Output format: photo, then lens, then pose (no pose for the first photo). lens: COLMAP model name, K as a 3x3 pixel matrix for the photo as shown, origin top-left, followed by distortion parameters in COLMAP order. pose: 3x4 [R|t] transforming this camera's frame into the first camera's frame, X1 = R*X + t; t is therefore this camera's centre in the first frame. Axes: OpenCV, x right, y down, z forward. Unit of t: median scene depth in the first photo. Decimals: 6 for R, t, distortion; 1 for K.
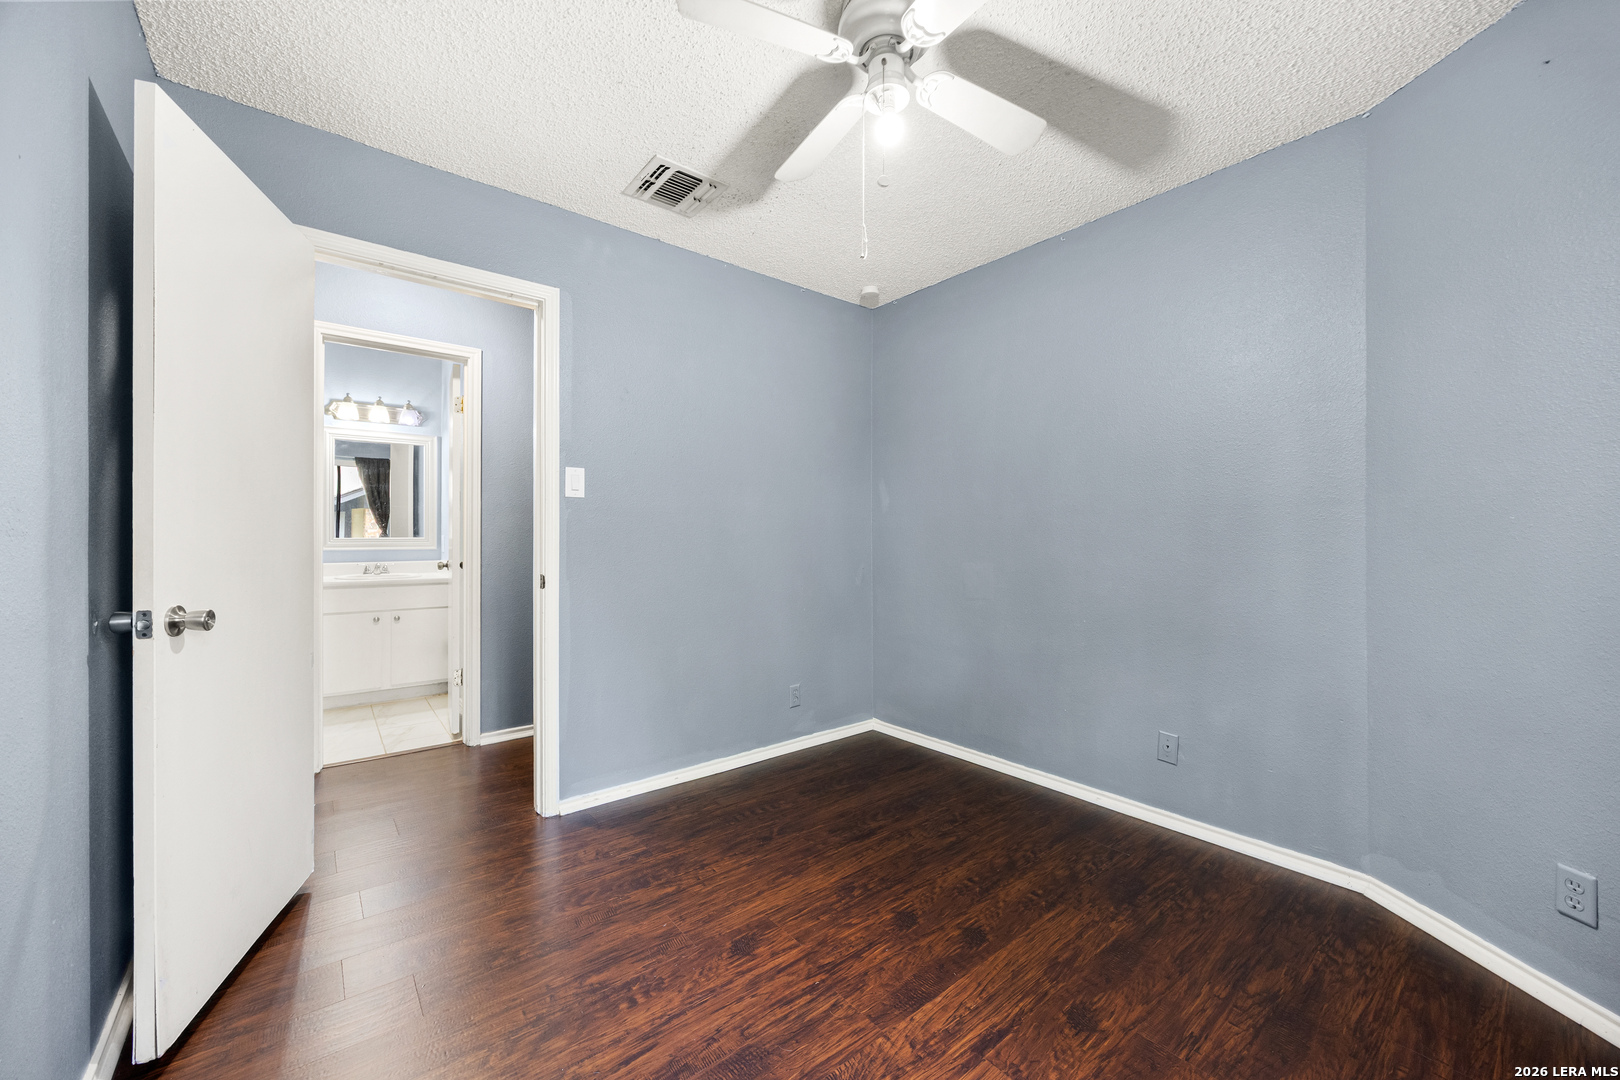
lens RADIAL K [[622.3, 0, 806.1], [0, 622.3, 536.7], [0, 0, 1]] dist [0.000191, -0.000203]
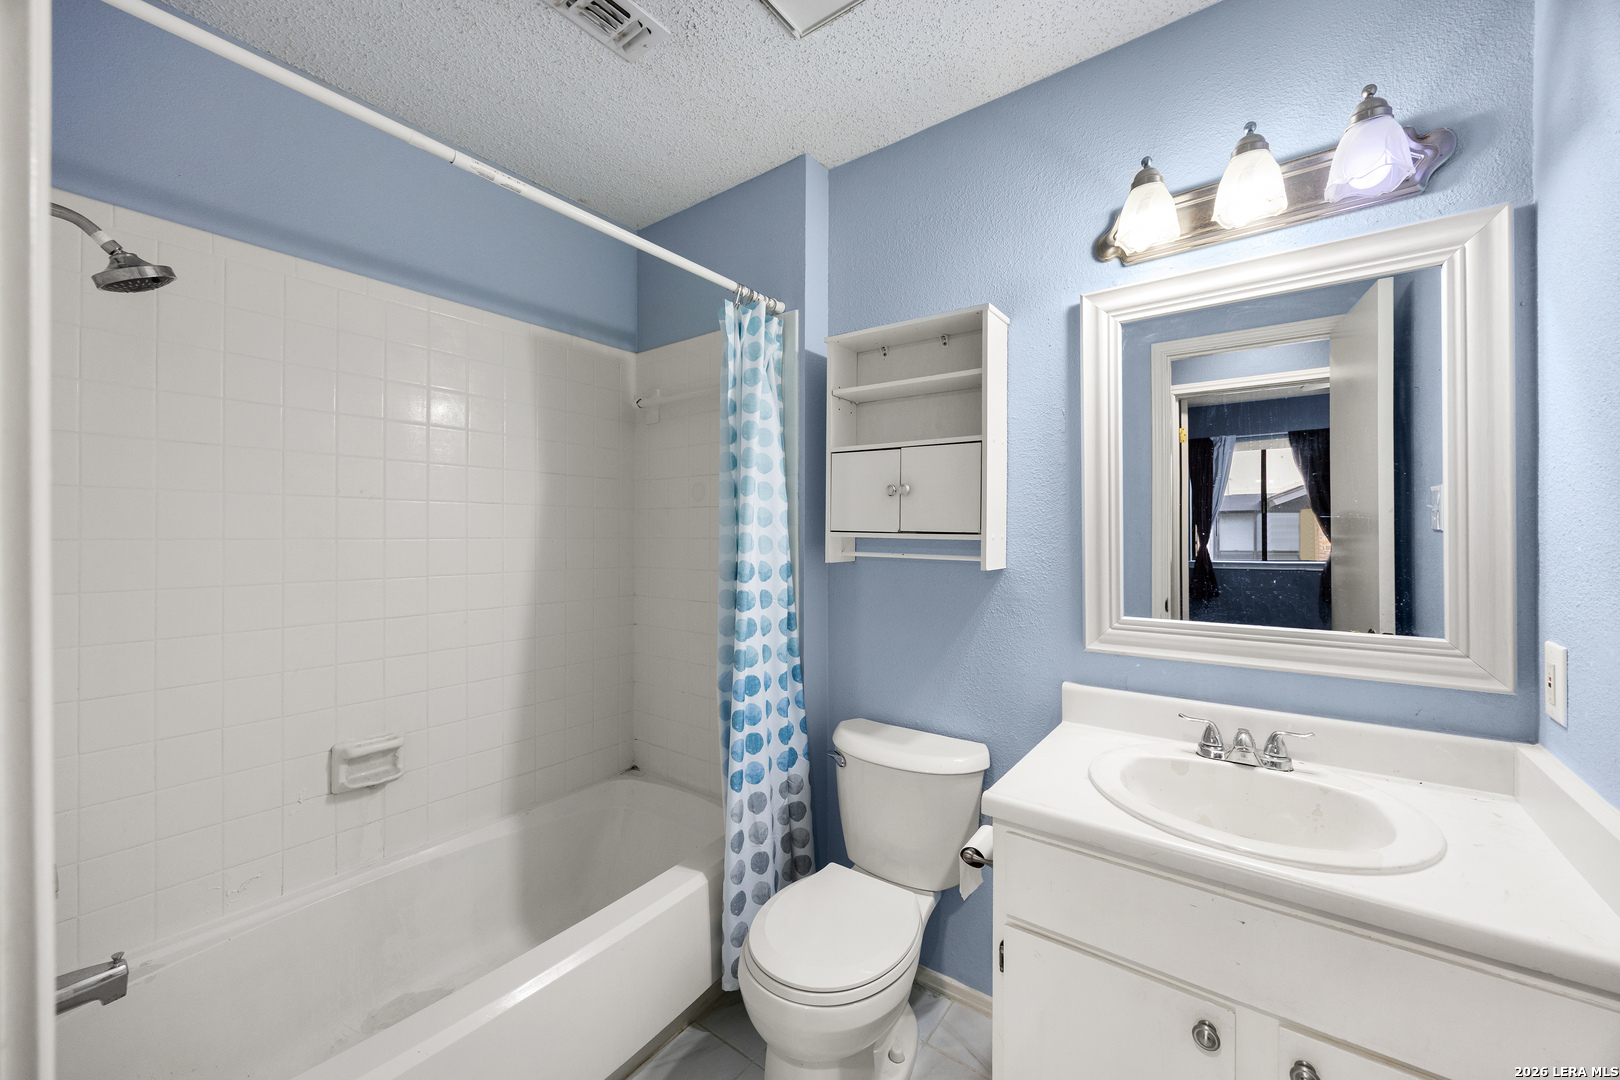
lens RADIAL K [[614.4, 0, 810.0], [0, 614.4, 540.0], [0, 0, 1]] dist [-0.002163, -0.000203]
pose [[0.260157, -0.002508, -0.965563, -0.653304], [0.003131, 0.999994, -0.001754, -0.054214], [0.965561, -0.002567, 0.260163, 1.018674]]
